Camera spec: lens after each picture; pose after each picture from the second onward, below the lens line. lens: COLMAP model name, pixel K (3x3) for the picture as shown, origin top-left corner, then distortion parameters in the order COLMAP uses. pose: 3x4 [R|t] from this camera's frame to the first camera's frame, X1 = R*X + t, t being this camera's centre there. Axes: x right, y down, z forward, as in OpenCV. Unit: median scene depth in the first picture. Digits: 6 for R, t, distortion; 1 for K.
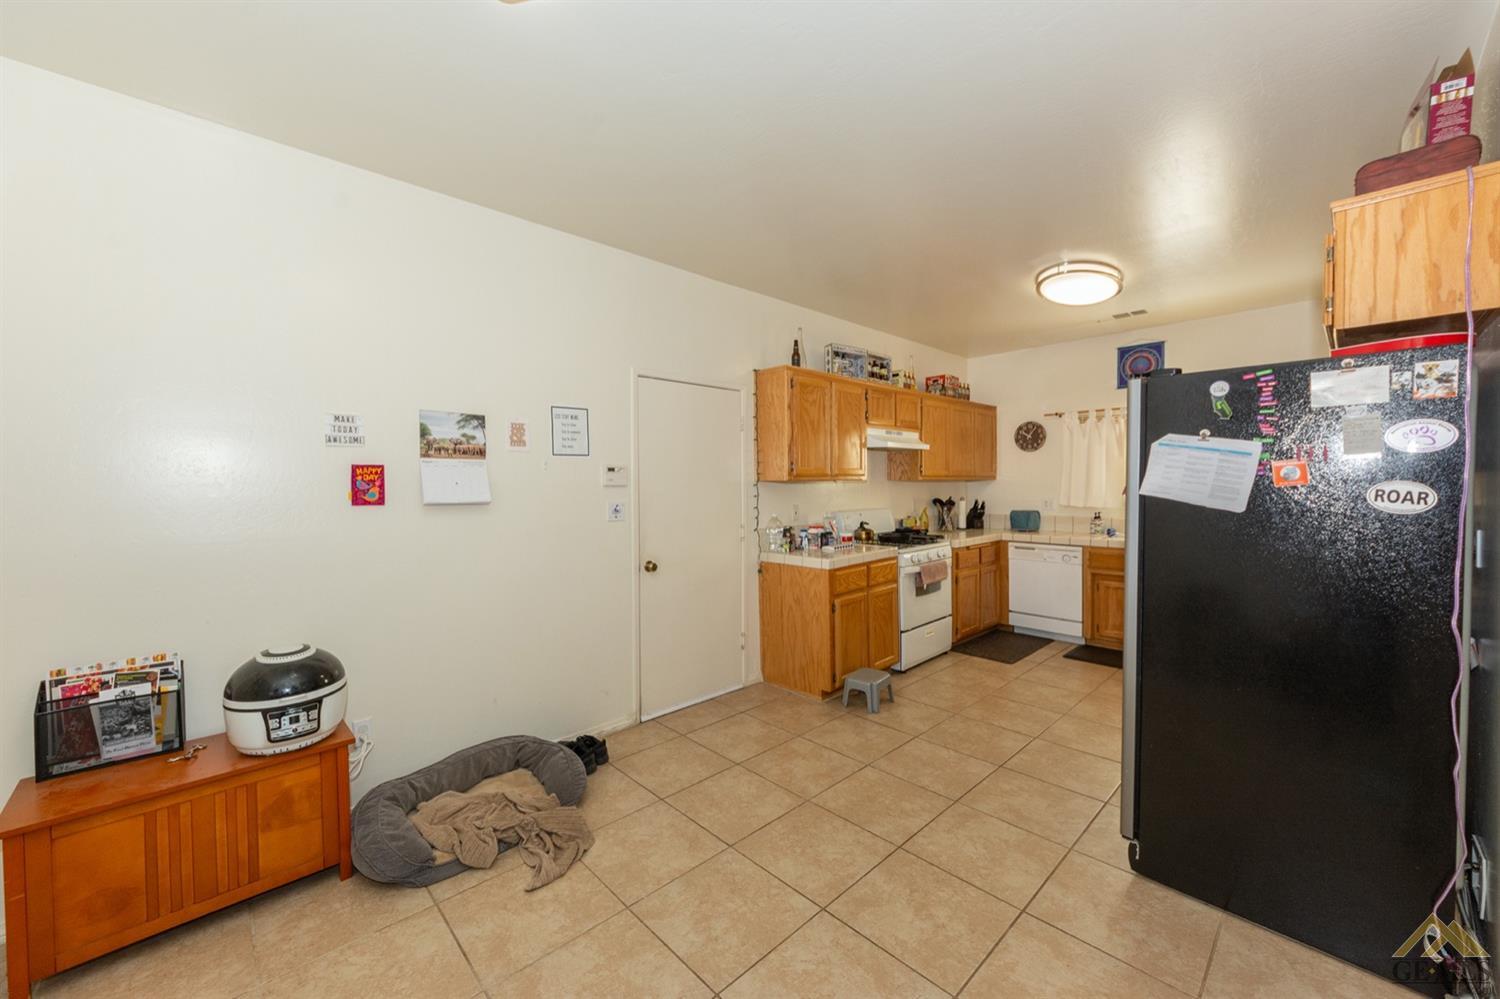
lens RADIAL K [[572.5, 0, 740.8], [0, 572.5, 494.6], [0, 0, 1]] dist [0.002673, -0.000635]
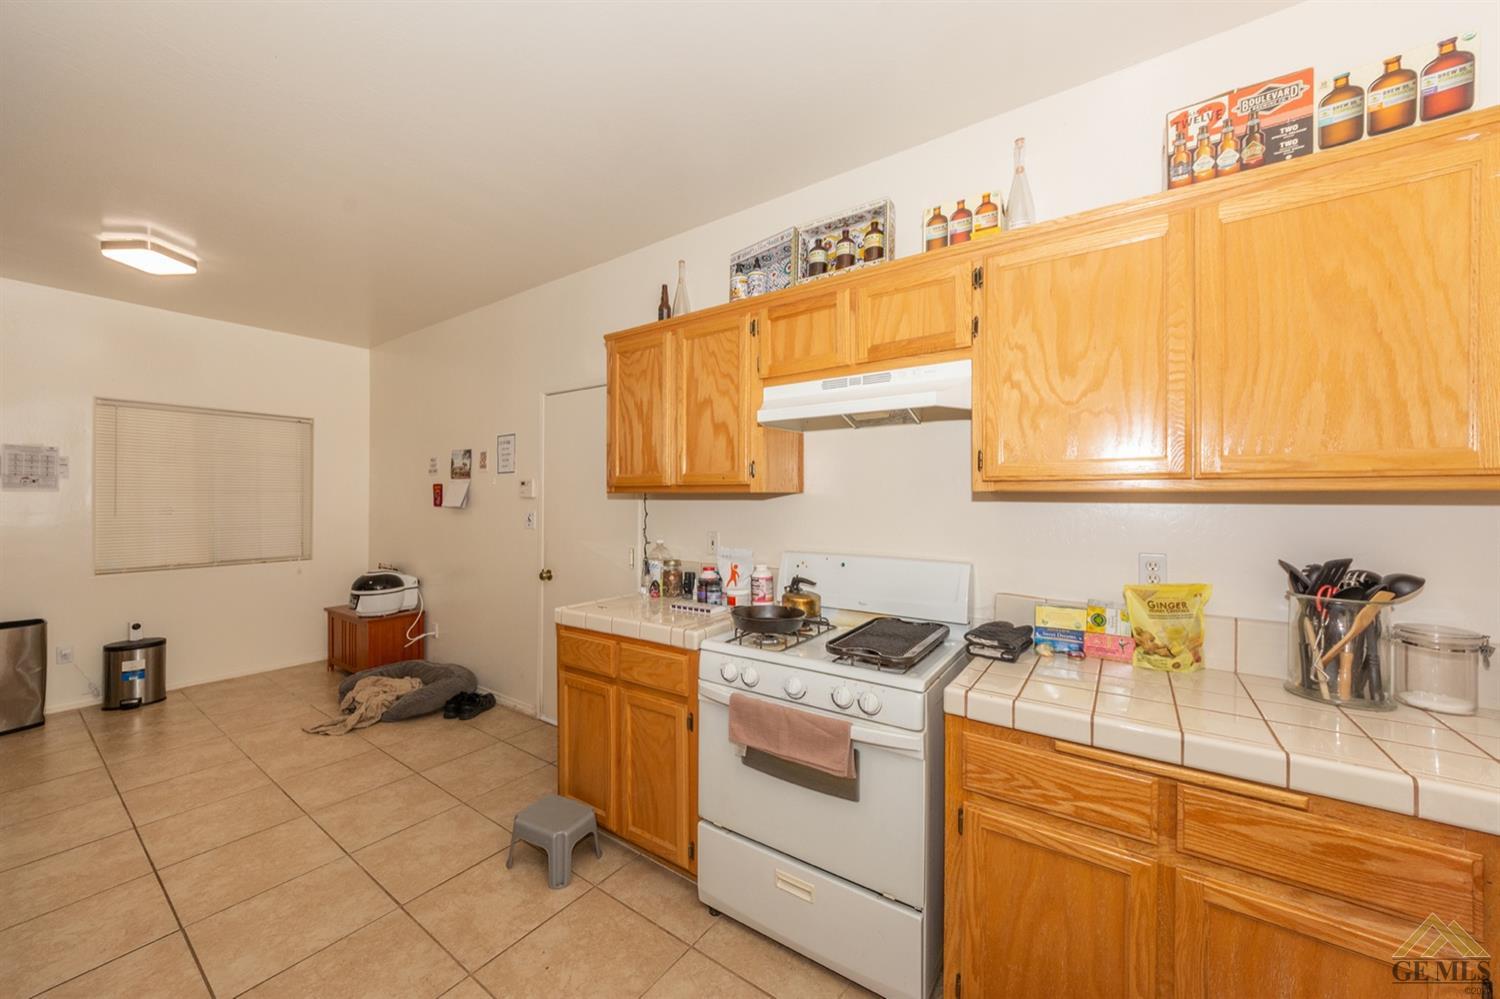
lens RADIAL K [[572.5, 0, 747.0], [0, 572.5, 493.4], [0, 0, 1]] dist [0.002673, -0.000635]
pose [[0.182804, 0.007579, -0.983120, 0.949475], [-0.022477, 0.999741, 0.003528, -0.034800], [0.982892, 0.021453, 0.182927, 1.196829]]
